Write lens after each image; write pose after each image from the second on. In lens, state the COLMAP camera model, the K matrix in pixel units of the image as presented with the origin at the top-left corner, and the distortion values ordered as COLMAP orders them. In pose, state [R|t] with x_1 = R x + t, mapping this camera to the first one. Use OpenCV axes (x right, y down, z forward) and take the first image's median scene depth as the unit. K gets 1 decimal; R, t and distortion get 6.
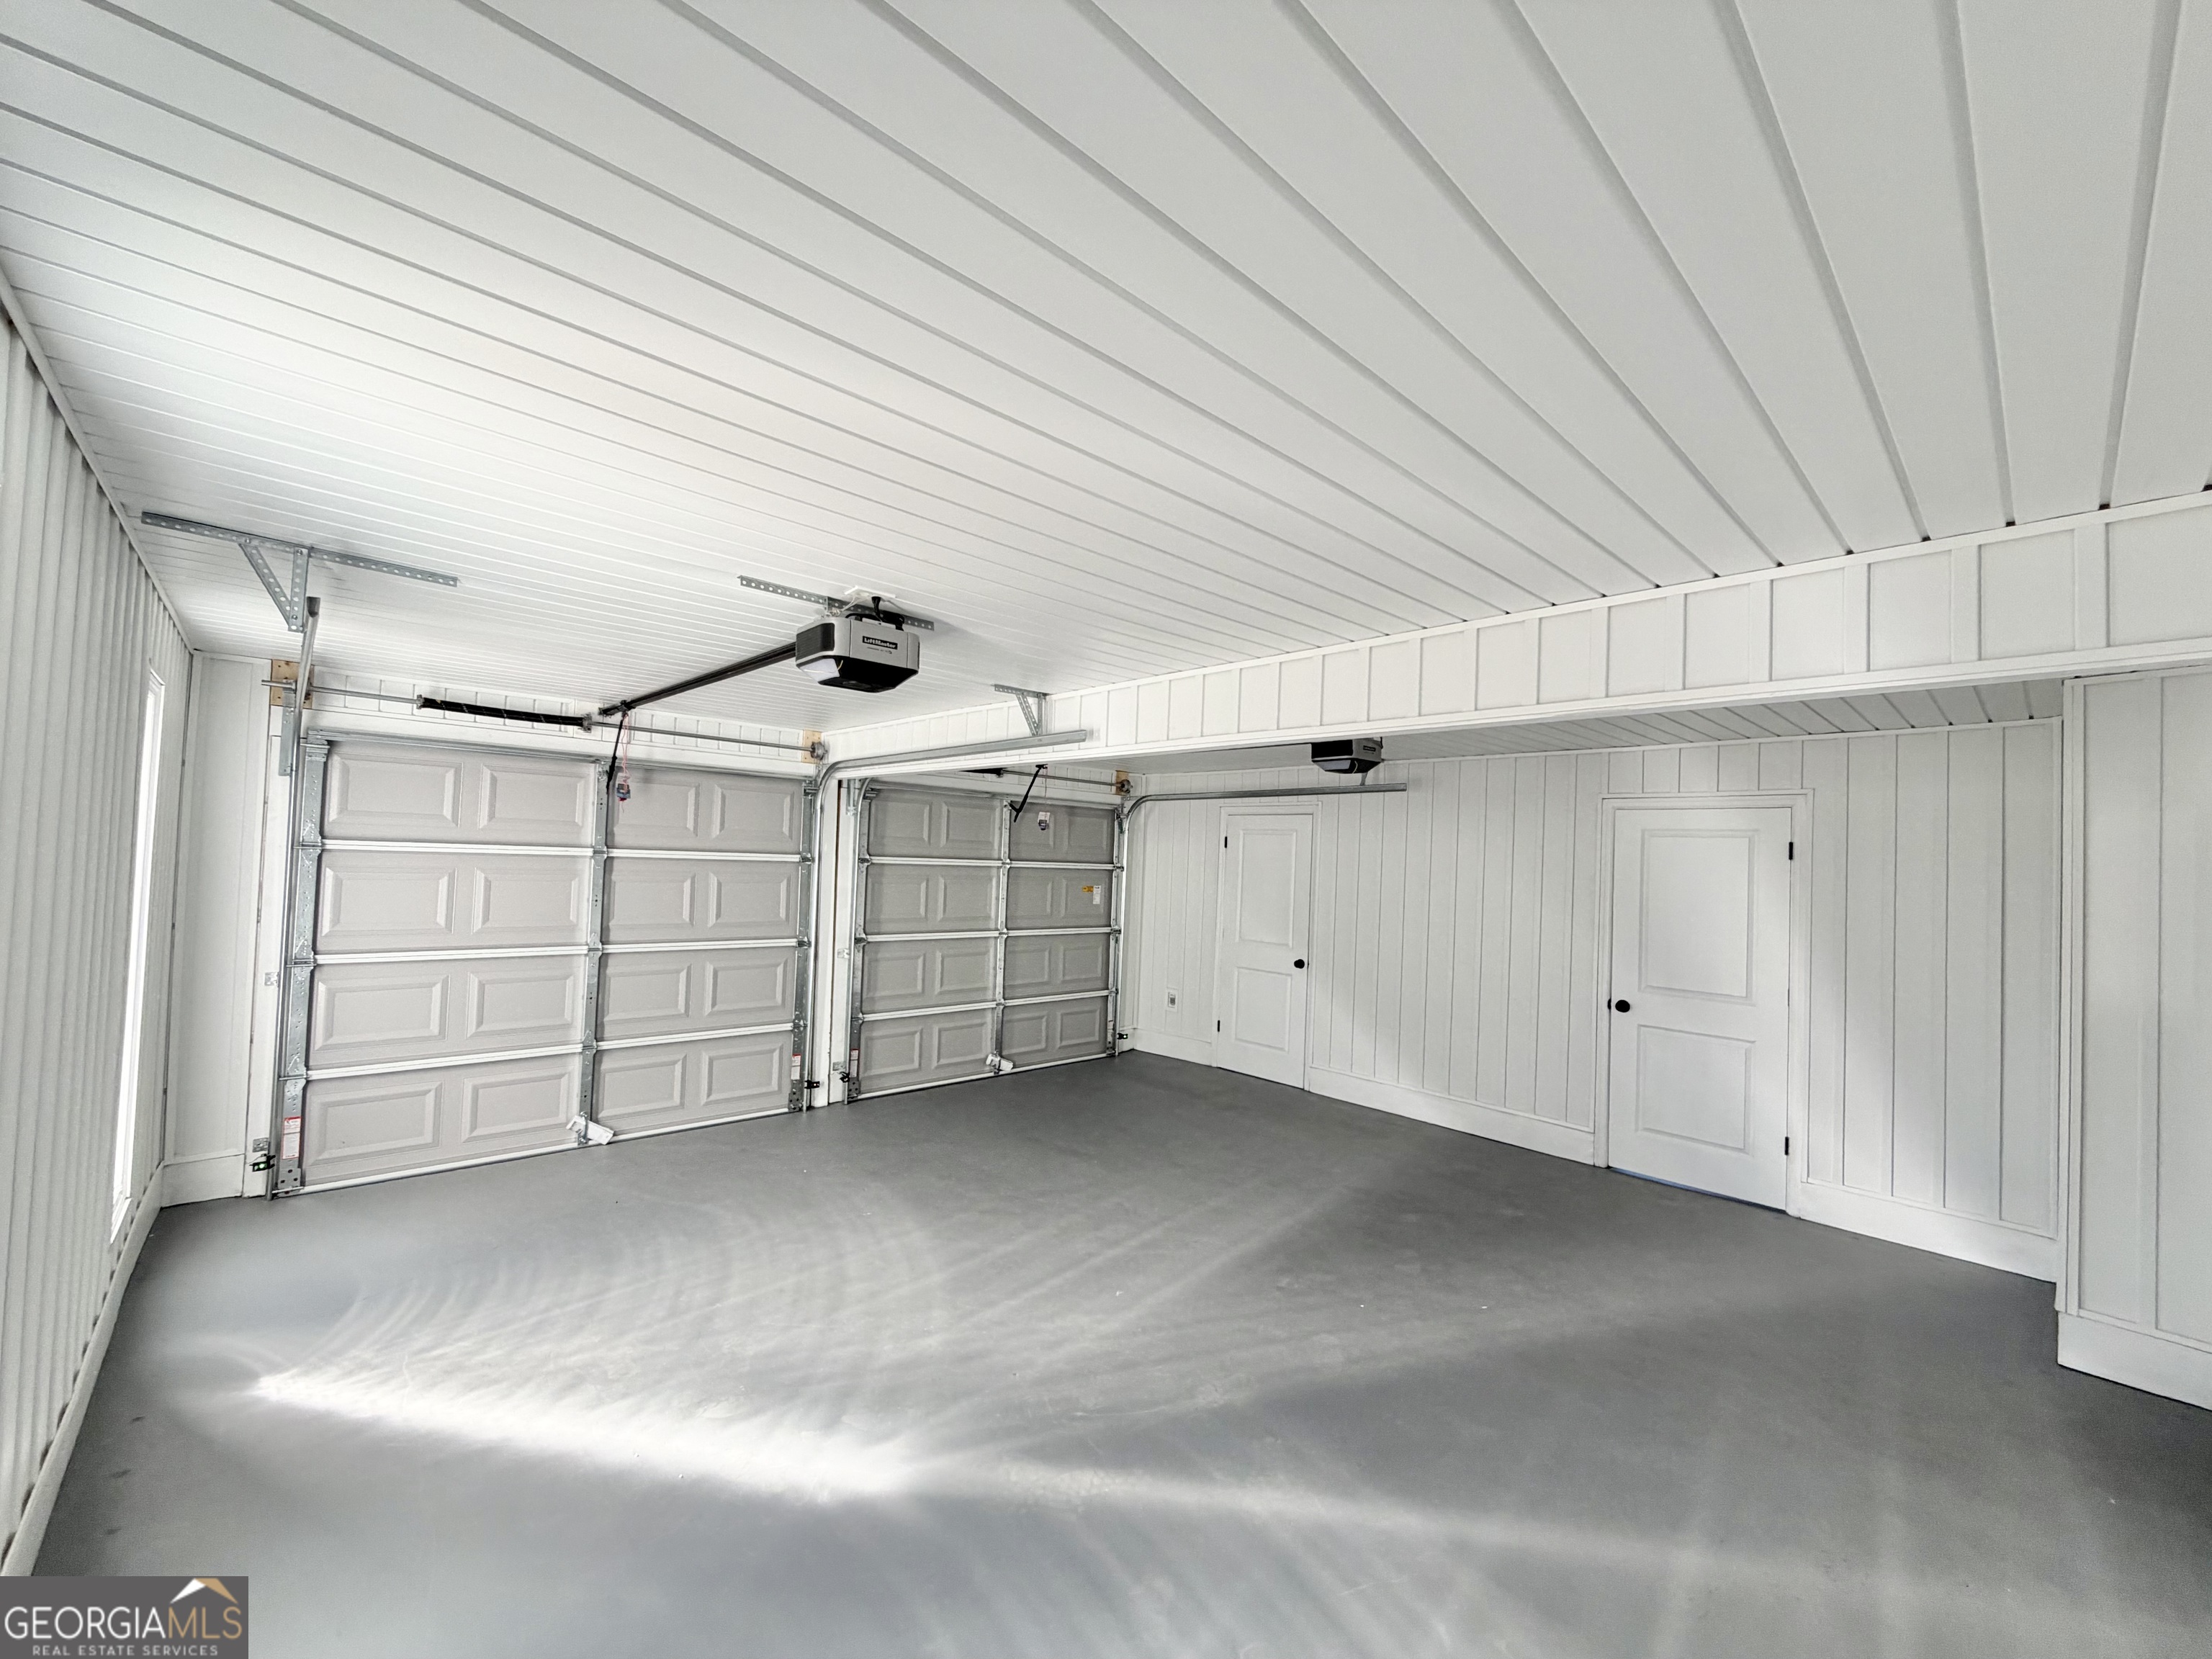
lens RADIAL K [[884.3, 0, 1106.0], [0, 884.3, 832.5], [0, 0, 1]] dist [0.001244, 0.000233]
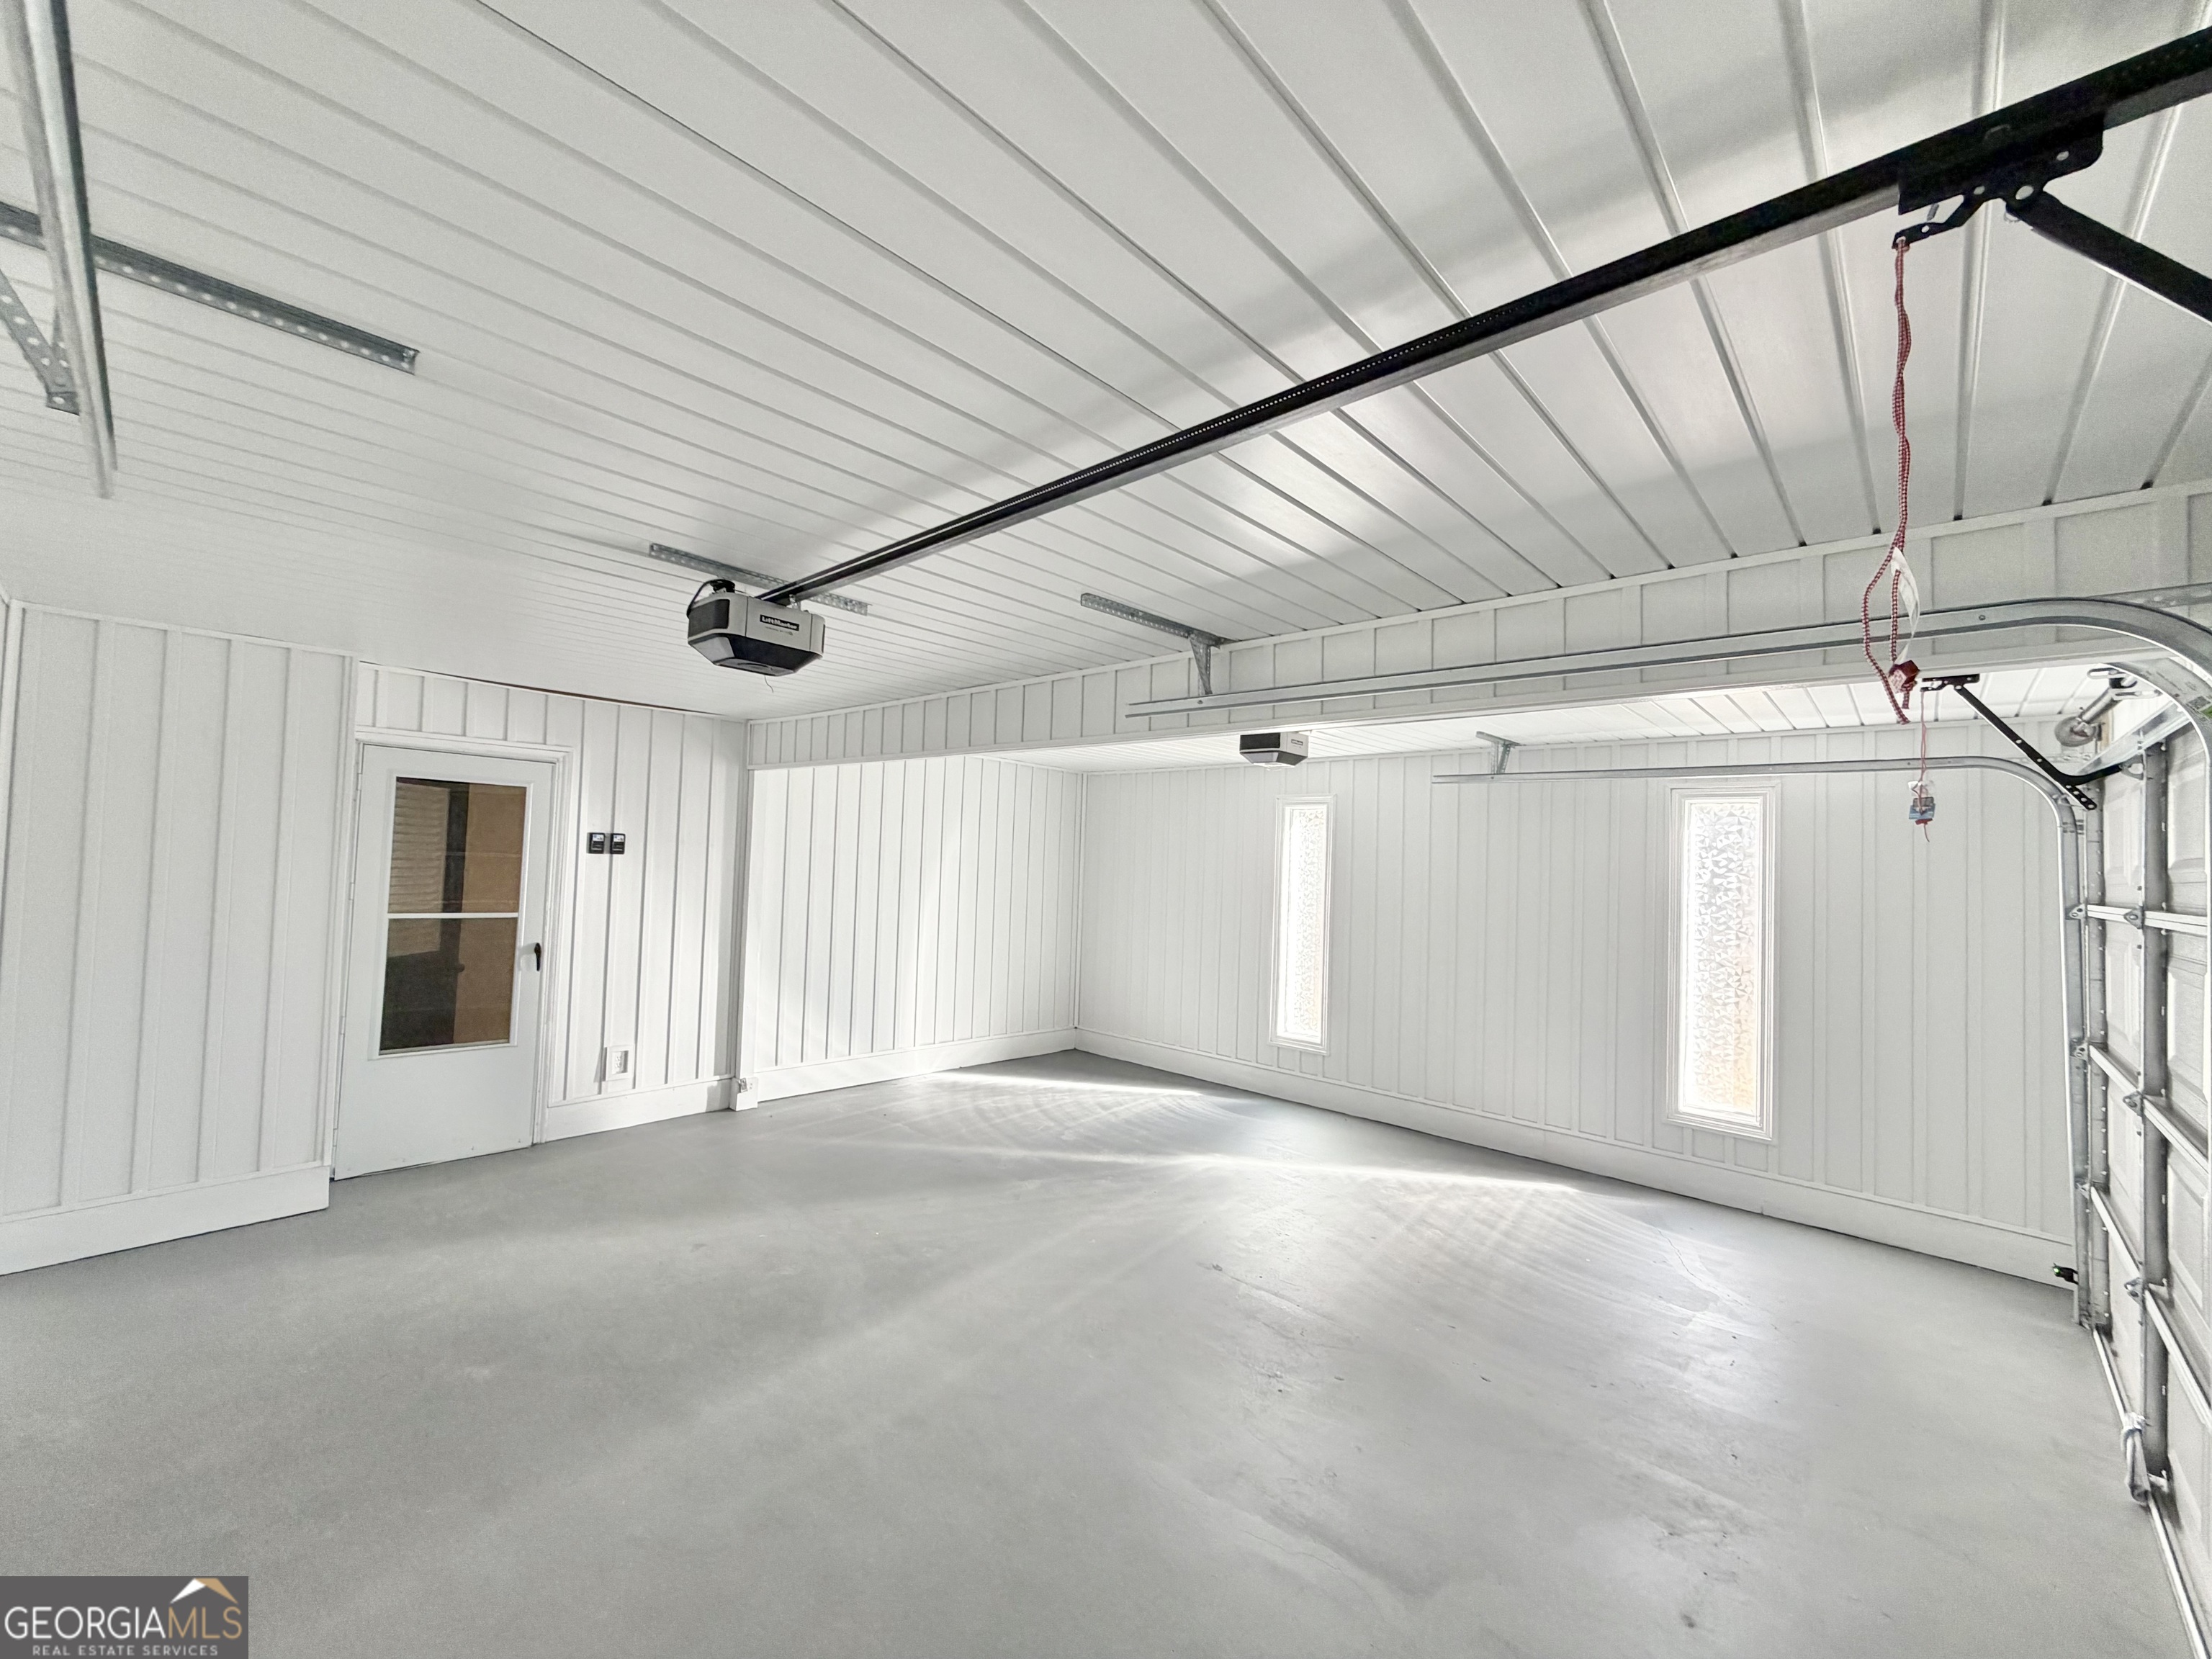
lens RADIAL K [[884.3, 0, 1102.5], [0, 884.3, 826.6], [0, 0, 1]] dist [0.001244, 0.000233]
pose [[-0.994838, -0.076439, -0.066738, 0.133679], [-0.071800, 0.995006, -0.069338, 0.083329], [0.071705, -0.064188, -0.995358, 2.448615]]
